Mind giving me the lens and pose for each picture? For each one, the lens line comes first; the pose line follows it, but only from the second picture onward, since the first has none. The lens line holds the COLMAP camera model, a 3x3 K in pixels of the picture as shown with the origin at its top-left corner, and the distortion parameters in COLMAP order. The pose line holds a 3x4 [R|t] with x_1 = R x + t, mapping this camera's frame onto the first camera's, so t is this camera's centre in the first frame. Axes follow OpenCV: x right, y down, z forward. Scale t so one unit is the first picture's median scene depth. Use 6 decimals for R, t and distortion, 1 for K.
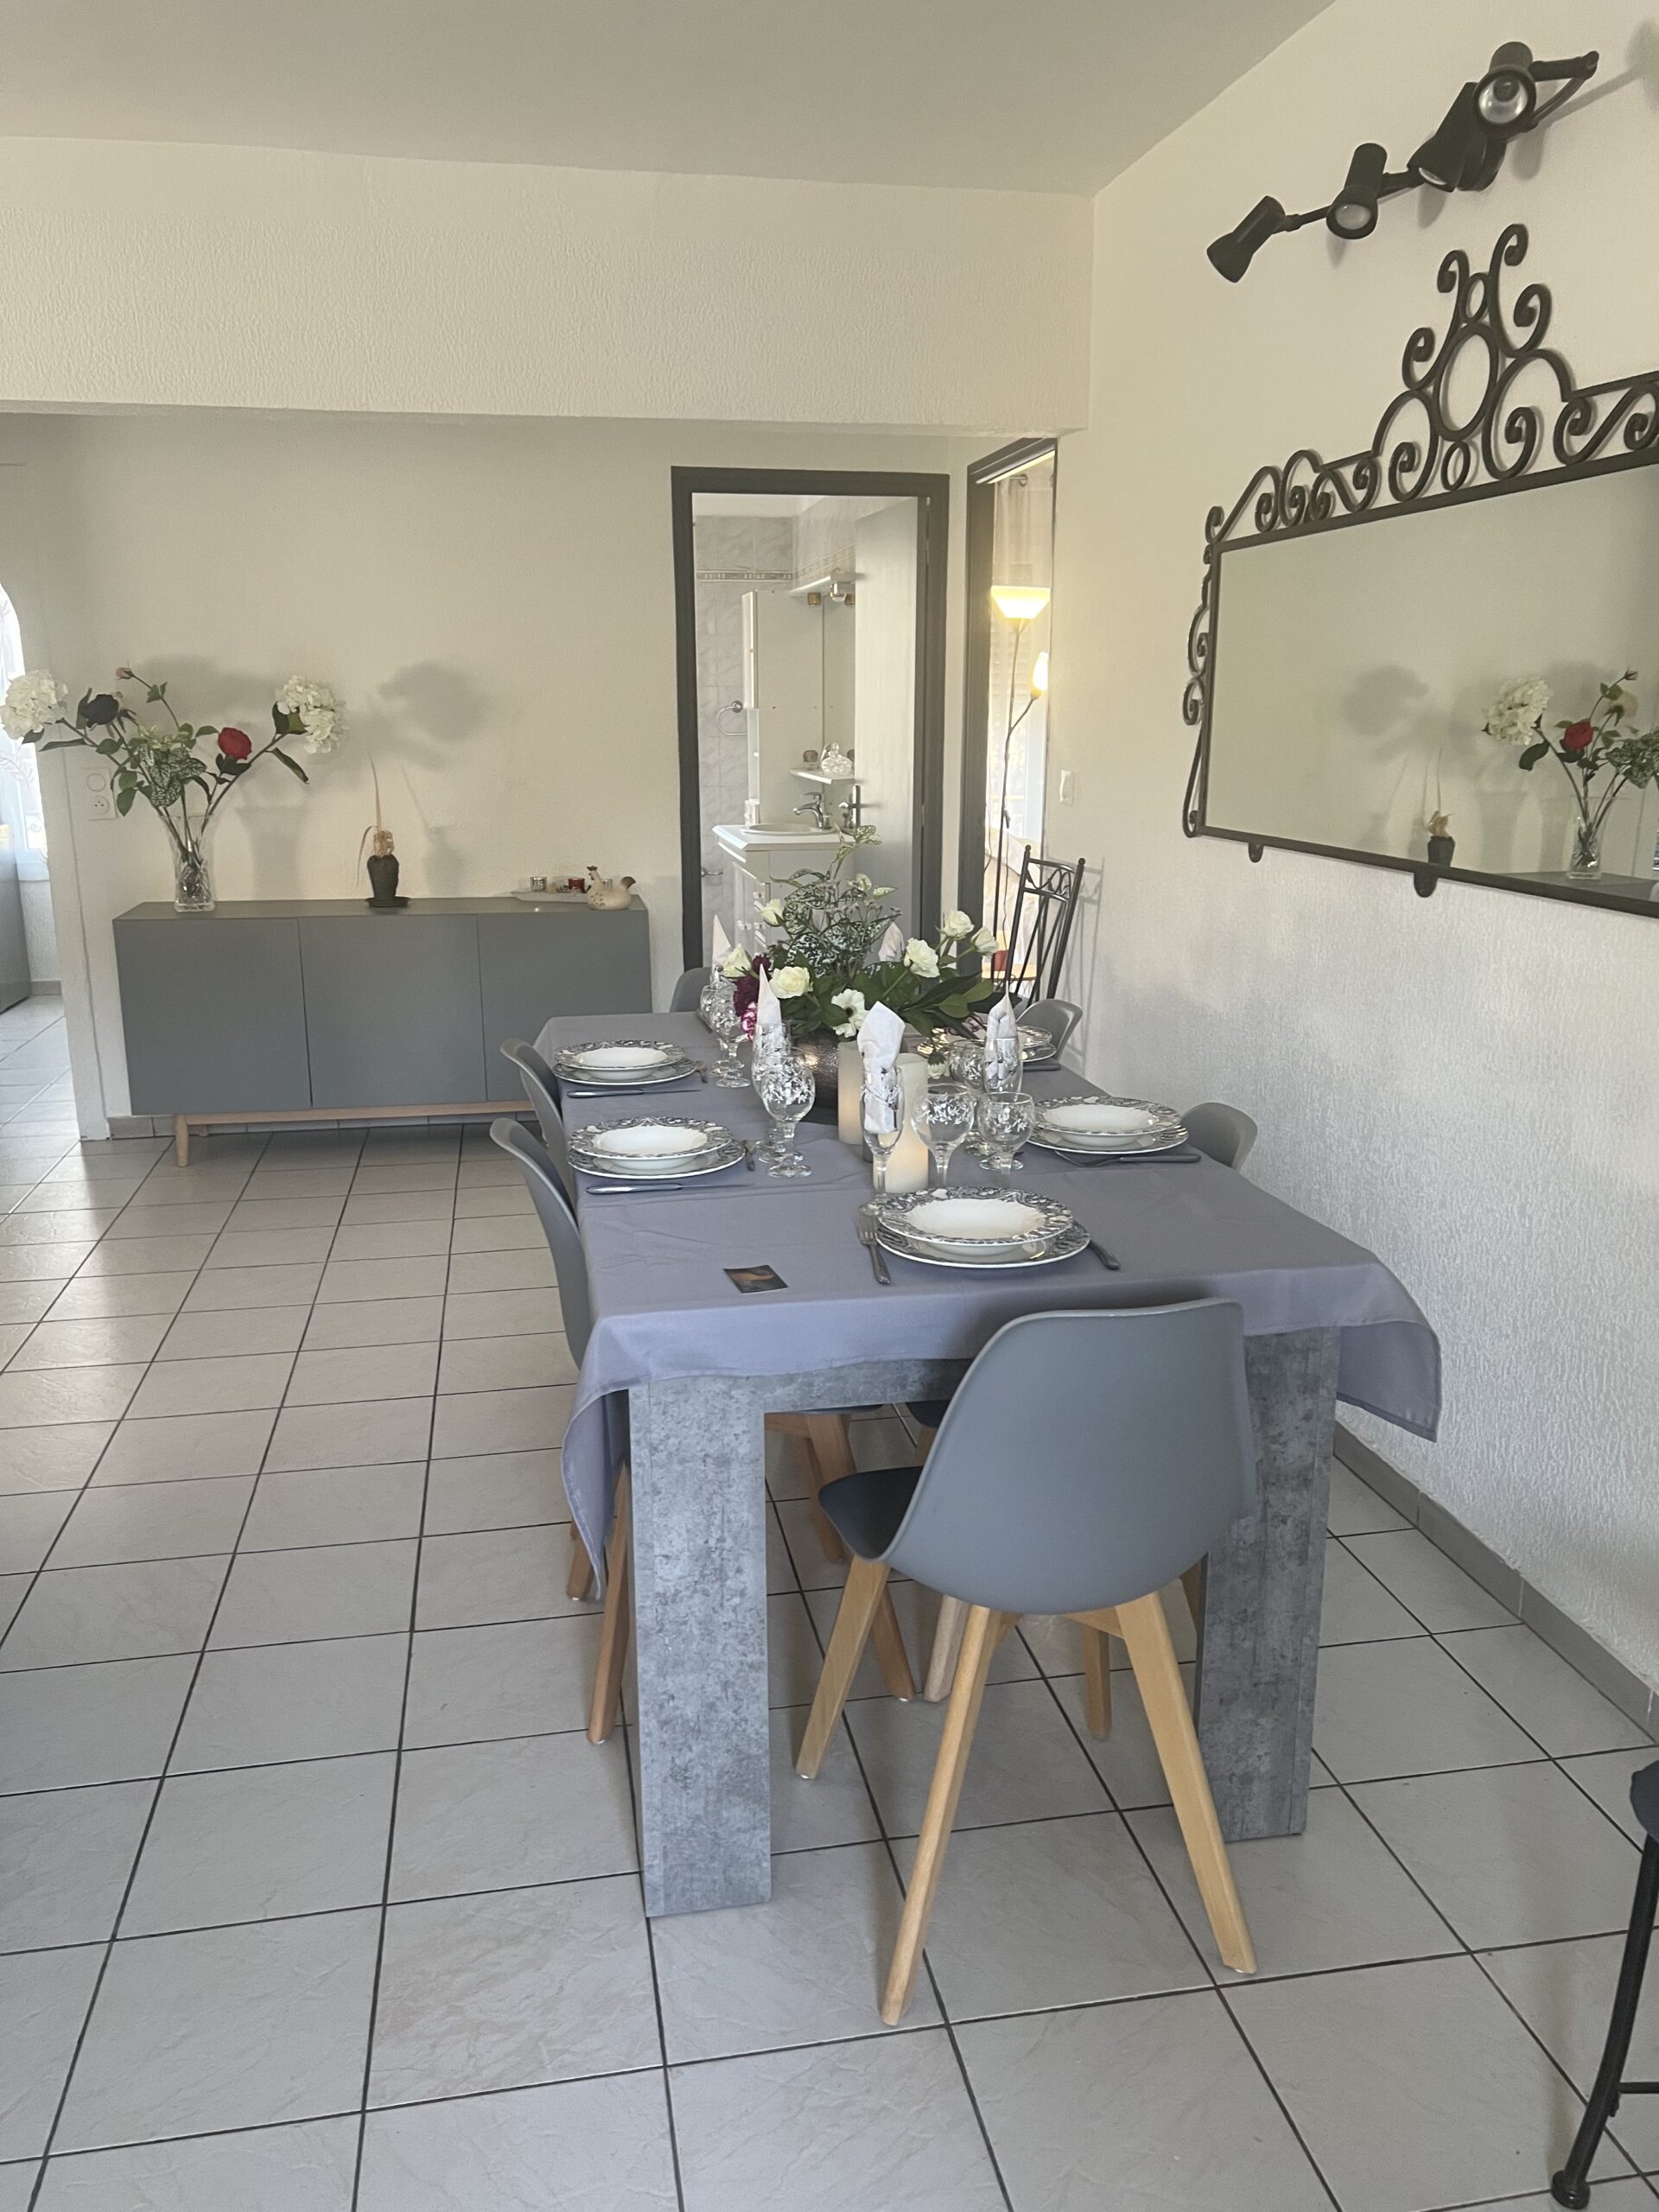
lens RADIAL K [[1629.9, 0, 829.5], [0, 1629.9, 1106.0], [0, 0, 1]] dist [0.038999, -0.073927]
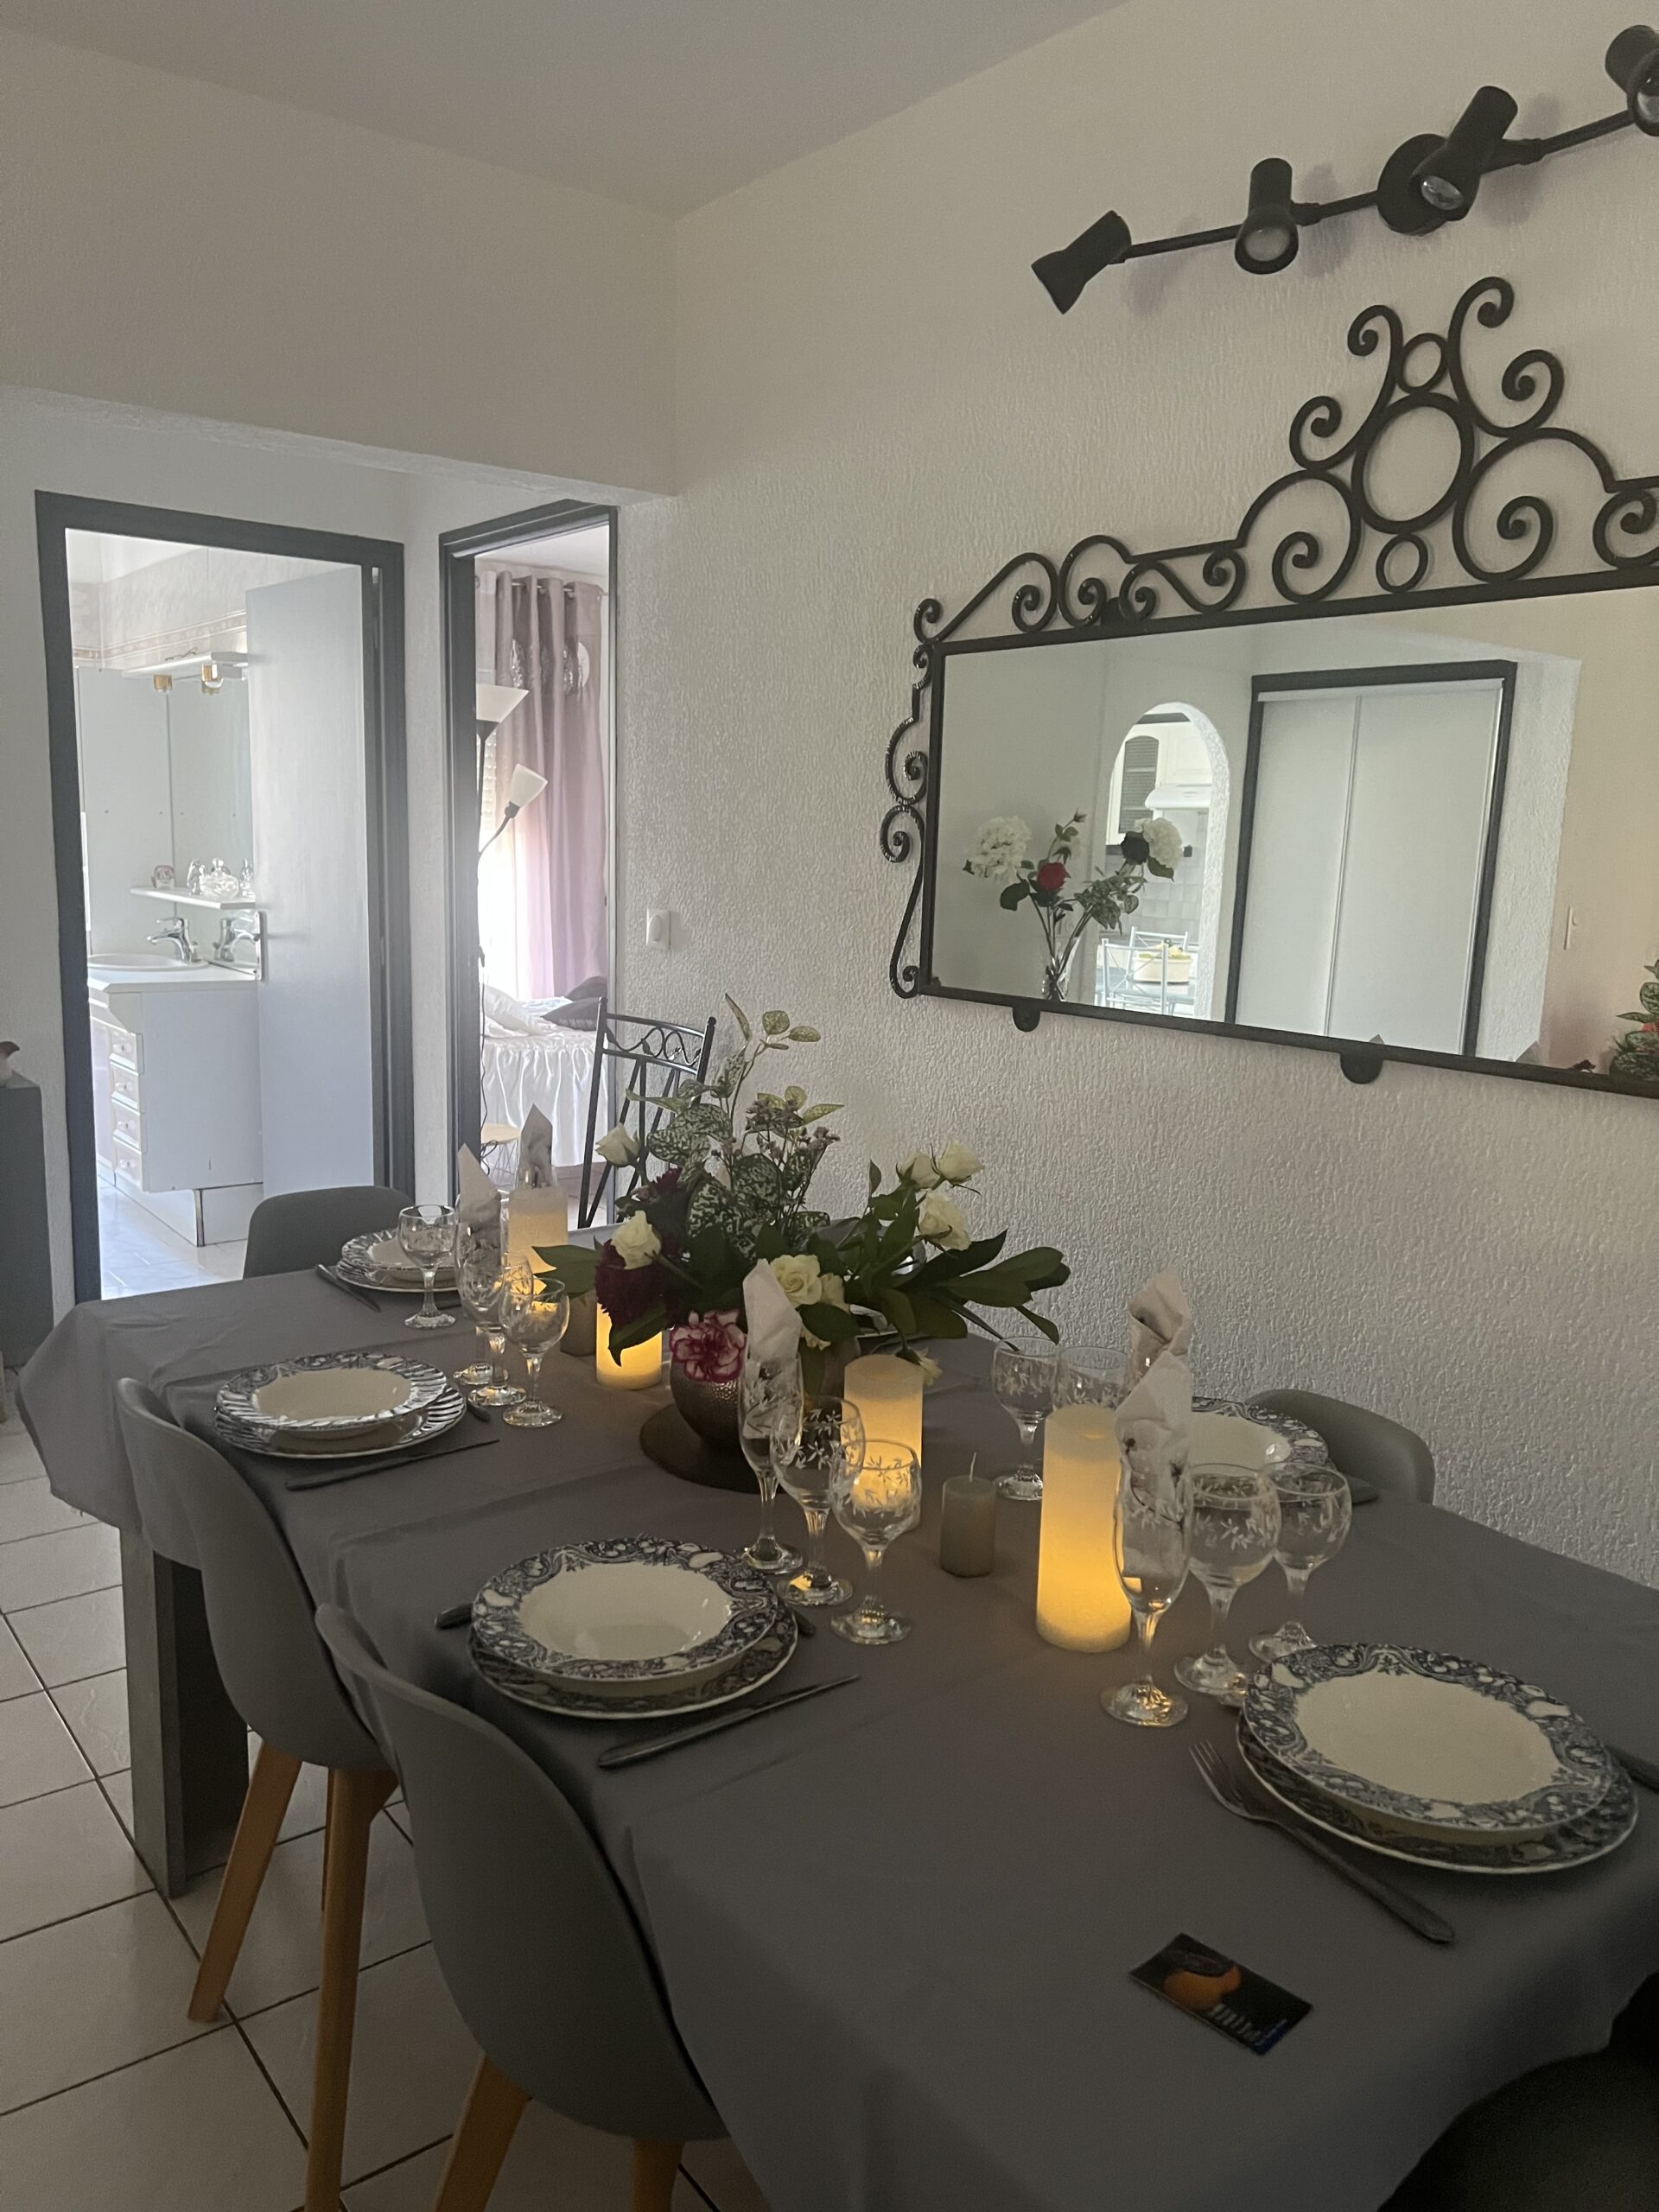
lens RADIAL K [[1658.9, 0, 829.5], [0, 1658.9, 1106.0], [0, 0, 1]] dist [0.044183, -0.070447]
pose [[0.898962, -0.036685, 0.436489, -0.223332], [0.068467, 0.996007, -0.057300, -0.085199], [-0.432644, 0.081395, 0.897883, 0.362296]]
